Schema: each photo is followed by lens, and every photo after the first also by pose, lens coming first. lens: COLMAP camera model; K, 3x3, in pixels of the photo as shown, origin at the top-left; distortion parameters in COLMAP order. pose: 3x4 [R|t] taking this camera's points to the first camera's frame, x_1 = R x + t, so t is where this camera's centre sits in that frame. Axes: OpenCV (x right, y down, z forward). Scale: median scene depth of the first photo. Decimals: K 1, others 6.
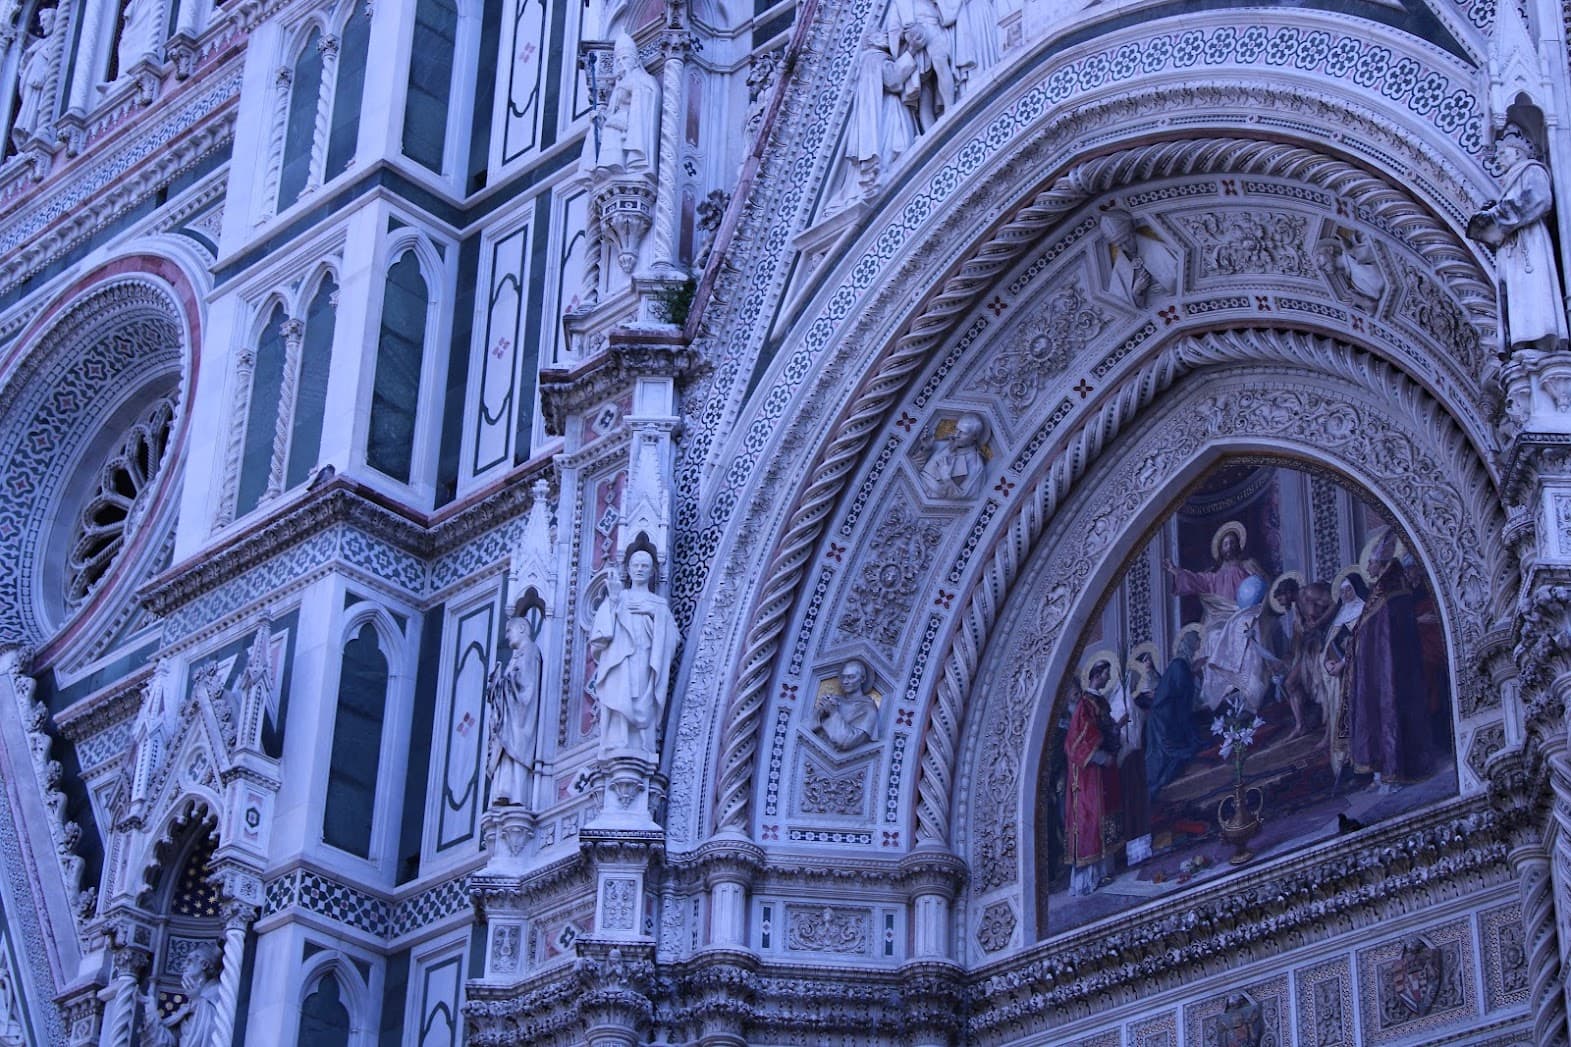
lens RADIAL K [[3221.1, 0, 796.4], [0, 3221.1, 519.0], [0, 0, 1]] dist [0.050727, 0.000000]
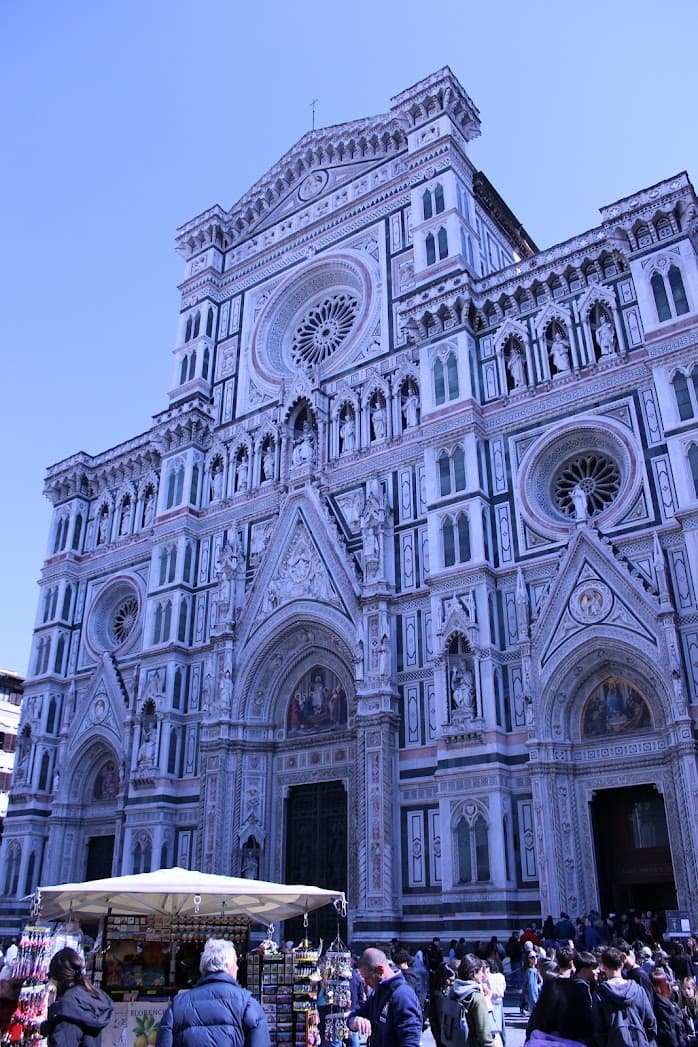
lens RADIAL K [[869.0, 0, 341.8], [0, 869.0, 526.6], [0, 0, 1]] dist [-0.125226, 0.027058]
pose [[0.987525, 0.042028, 0.151751, -0.096302], [-0.056369, 0.994210, 0.091477, -0.446636], [-0.147028, -0.098890, 0.984177, -0.695215]]
